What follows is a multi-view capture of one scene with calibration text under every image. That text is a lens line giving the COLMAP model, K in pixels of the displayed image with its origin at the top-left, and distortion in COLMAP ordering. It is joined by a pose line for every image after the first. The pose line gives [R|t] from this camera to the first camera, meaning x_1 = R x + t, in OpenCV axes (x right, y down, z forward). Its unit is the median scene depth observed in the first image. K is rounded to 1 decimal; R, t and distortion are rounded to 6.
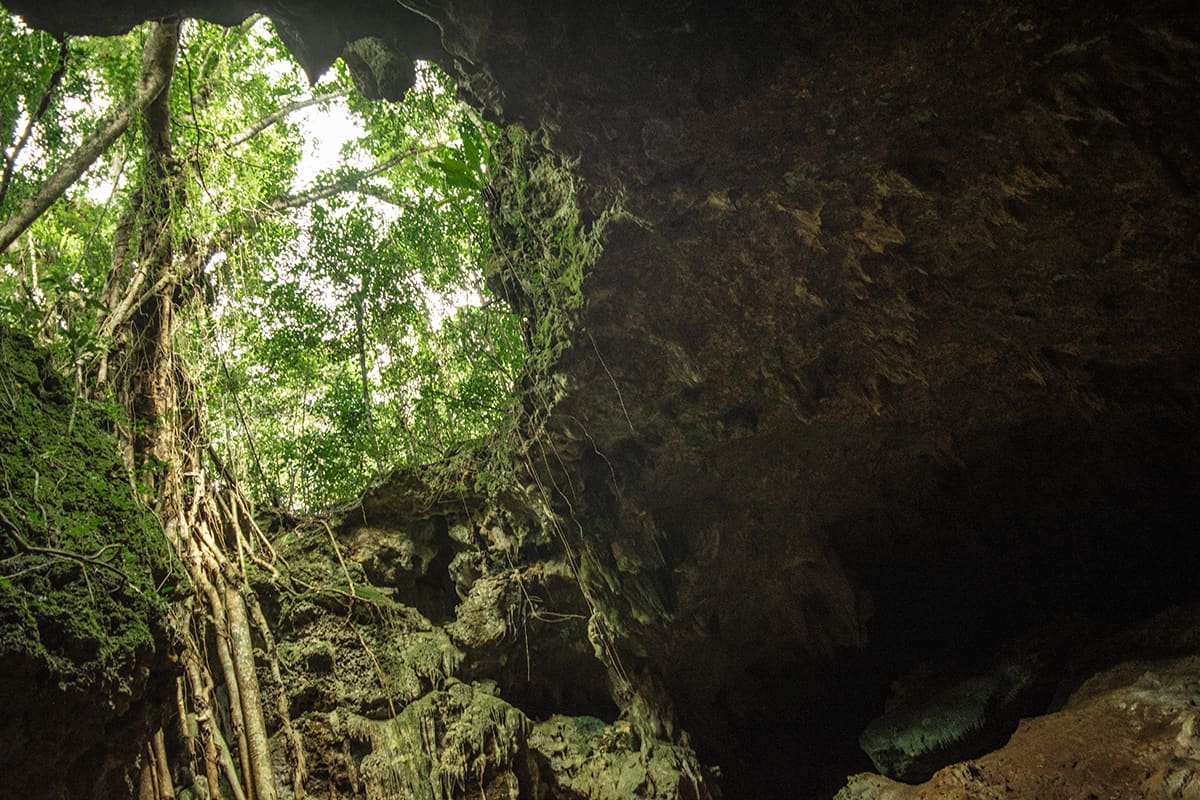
lens RADIAL K [[940.2, 0, 602.0], [0, 940.2, 400.0], [0, 0, 1]] dist [-0.096868, 0.023484]
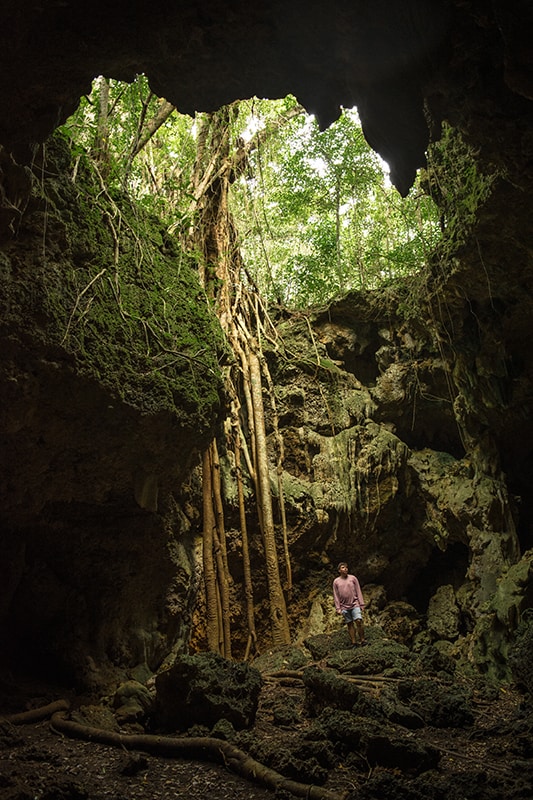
lens RADIAL K [[626.8, 0, 269.3], [0, 626.8, 401.0], [0, 0, 1]] dist [-0.096868, 0.023484]
pose [[0.936397, 0.166931, -0.308698, 0.019095], [-0.064741, 0.946698, 0.315550, -0.090029], [0.344919, -0.275495, 0.897292, -0.102111]]
